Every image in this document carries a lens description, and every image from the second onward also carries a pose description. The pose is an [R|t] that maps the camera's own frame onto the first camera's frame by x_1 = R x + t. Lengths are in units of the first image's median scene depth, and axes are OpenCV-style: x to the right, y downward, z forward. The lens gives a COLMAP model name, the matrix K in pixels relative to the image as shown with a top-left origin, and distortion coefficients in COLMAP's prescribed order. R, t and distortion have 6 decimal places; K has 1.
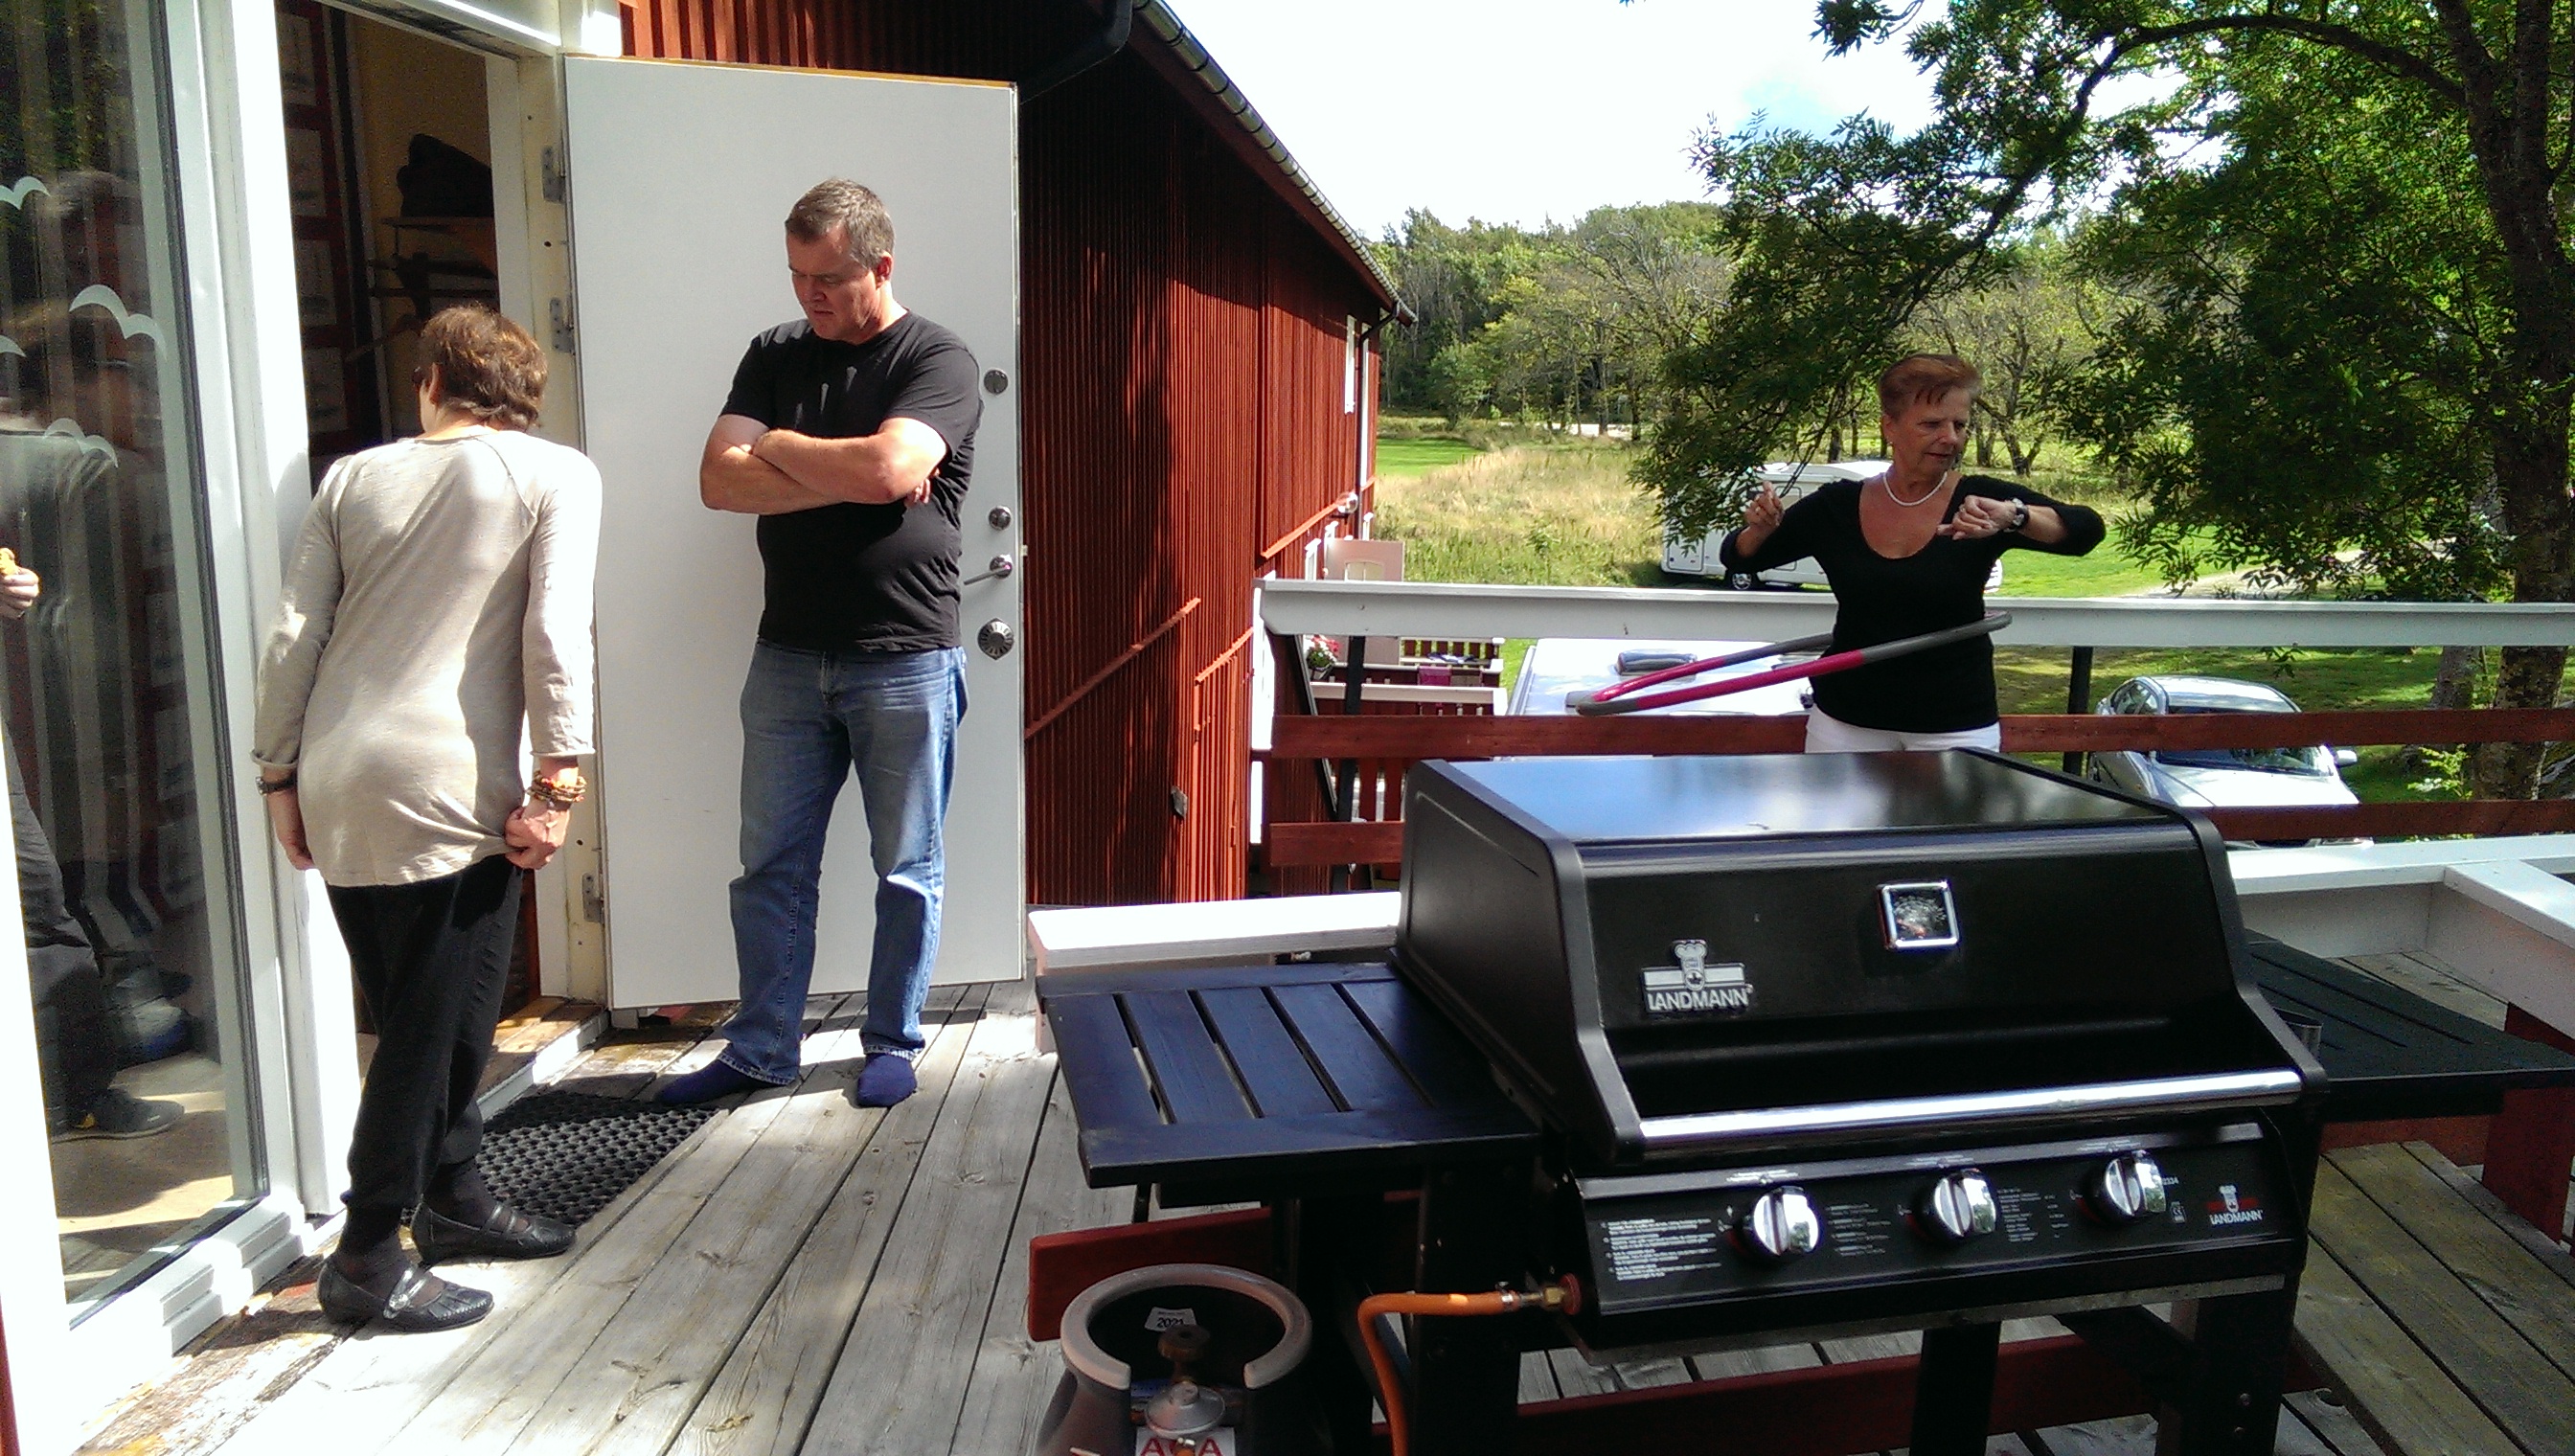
lens RADIAL K [[1815.8, 0, 1294.1], [0, 1815.8, 710.8], [0, 0, 1]] dist [0.081811, -0.100700]
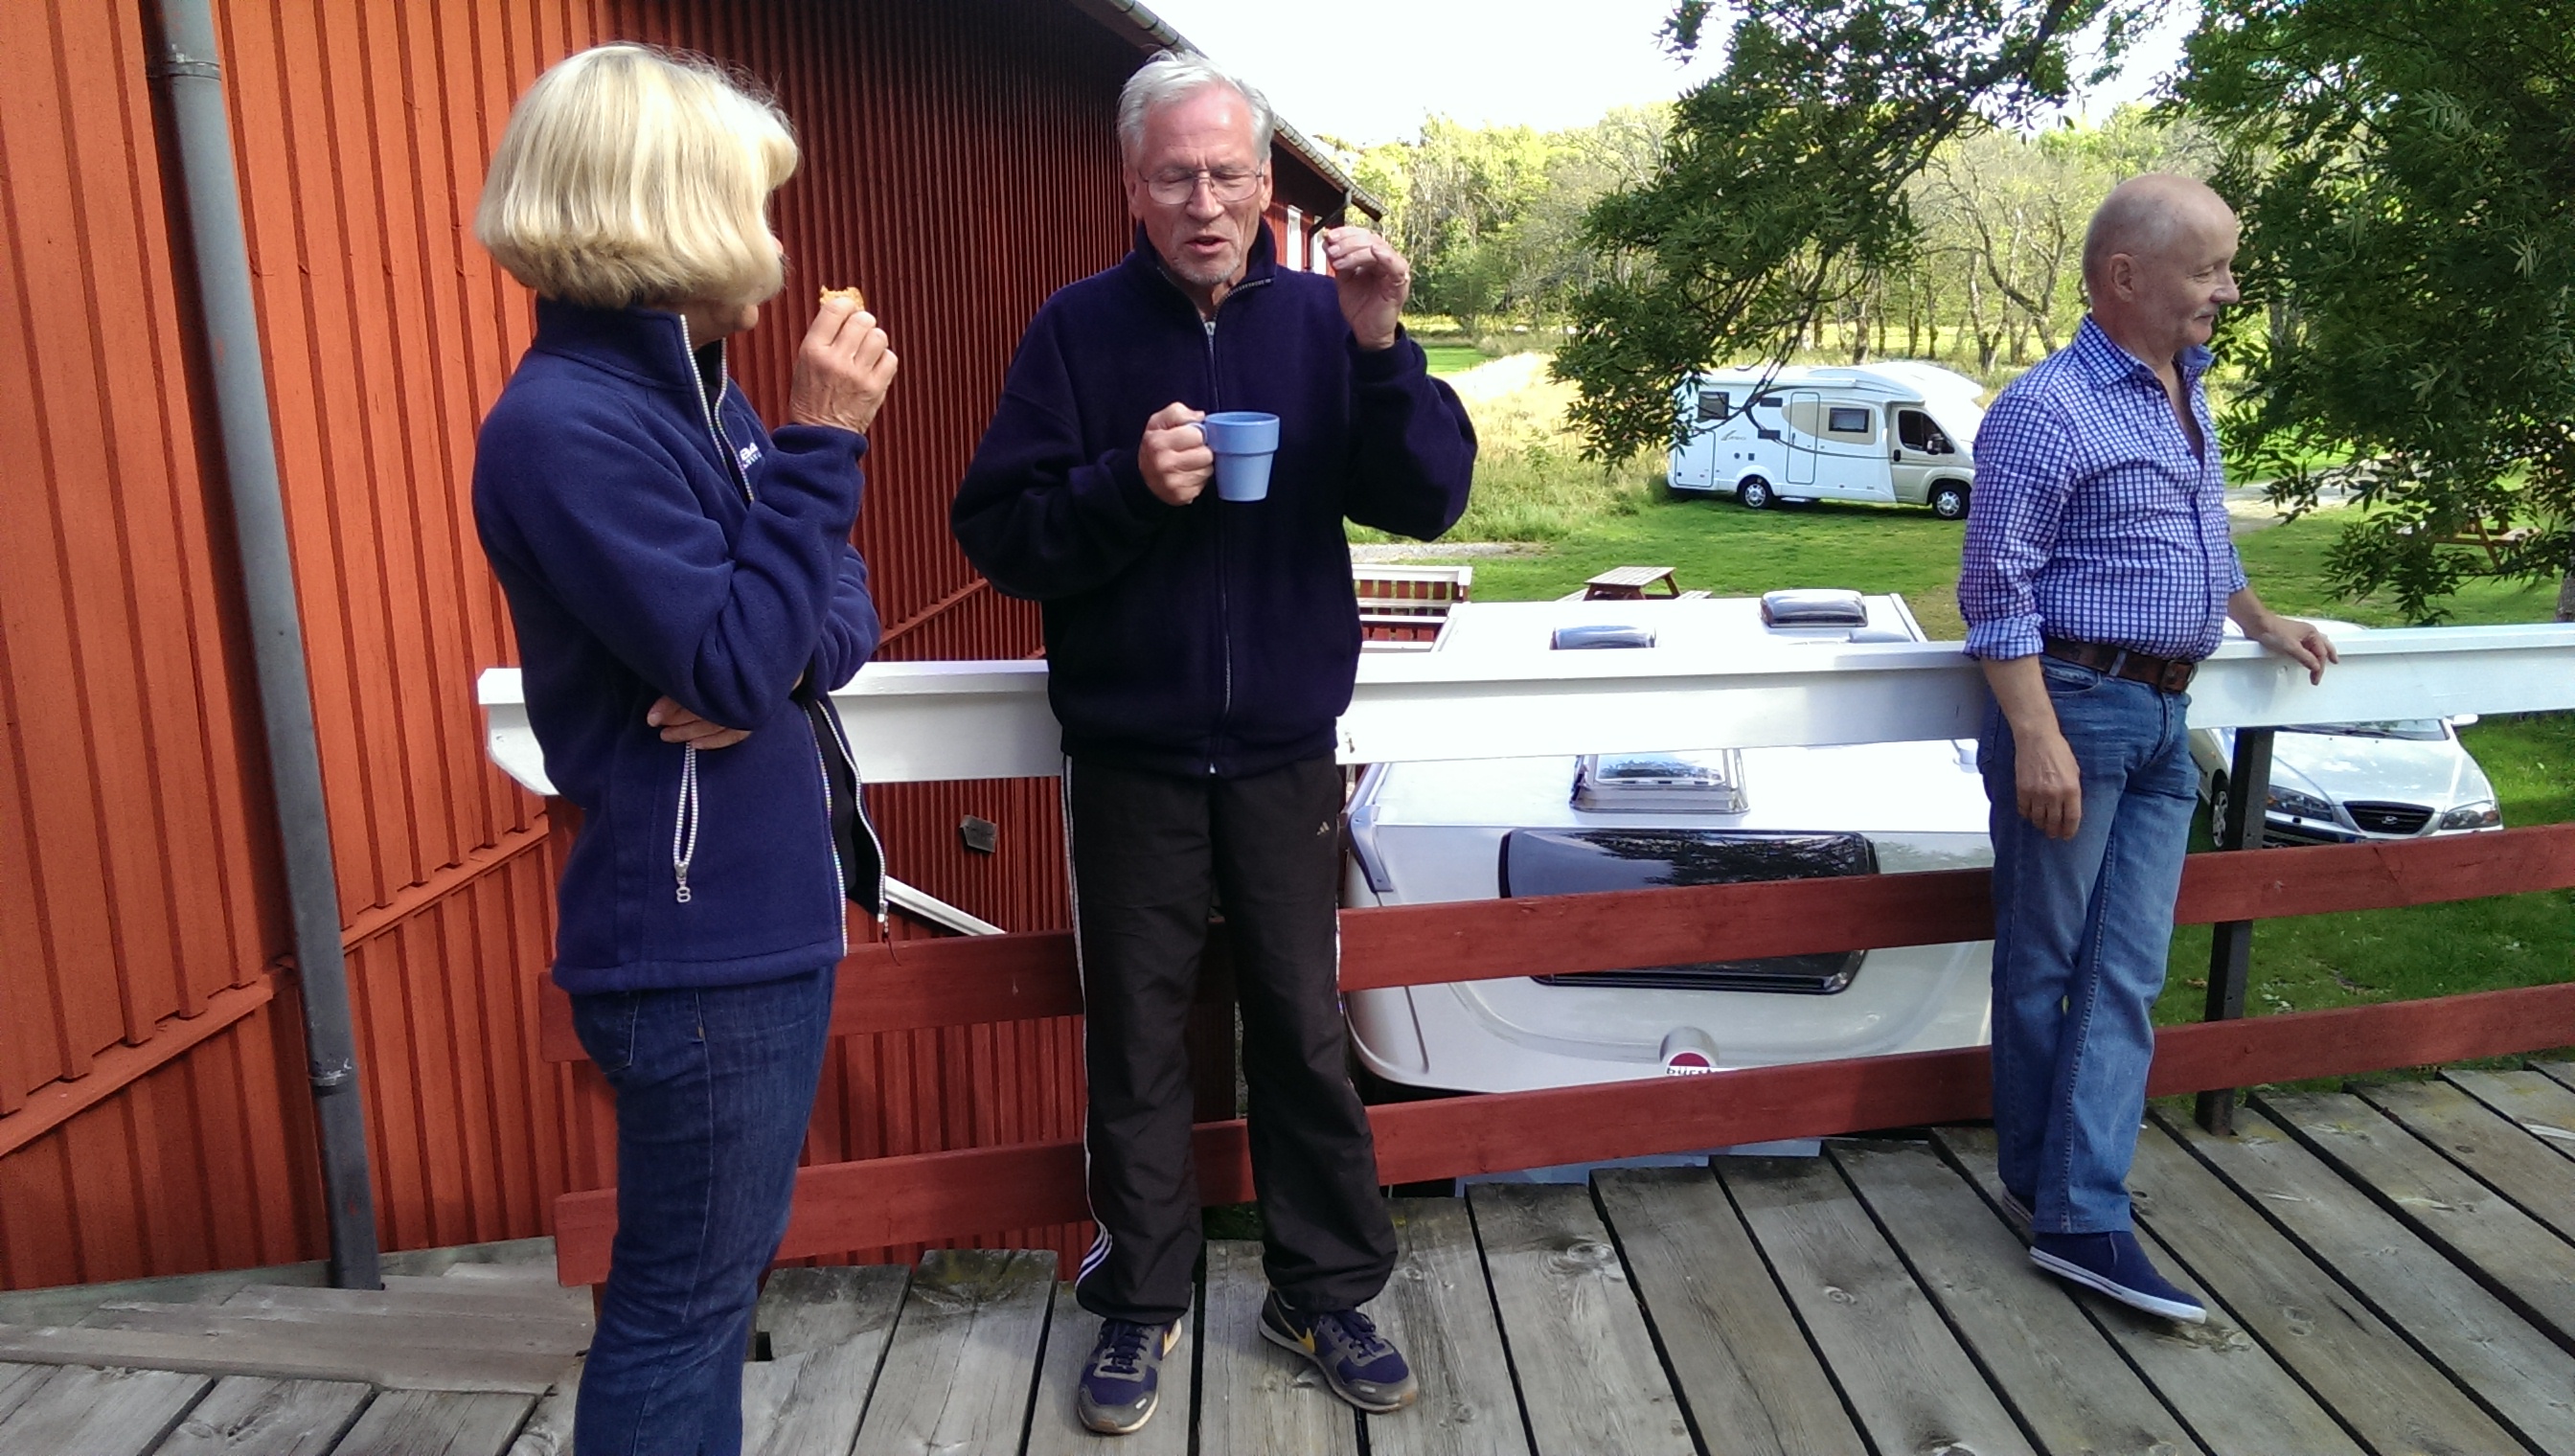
lens RADIAL K [[1824.2, 0, 1290.4], [0, 1824.2, 716.1], [0, 0, 1]] dist [0.086861, -0.122860]
pose [[0.999799, -0.013460, -0.014873, 0.159668], [0.014185, 0.998659, 0.049788, -0.065288], [0.014183, -0.049989, 0.998649, 0.454500]]
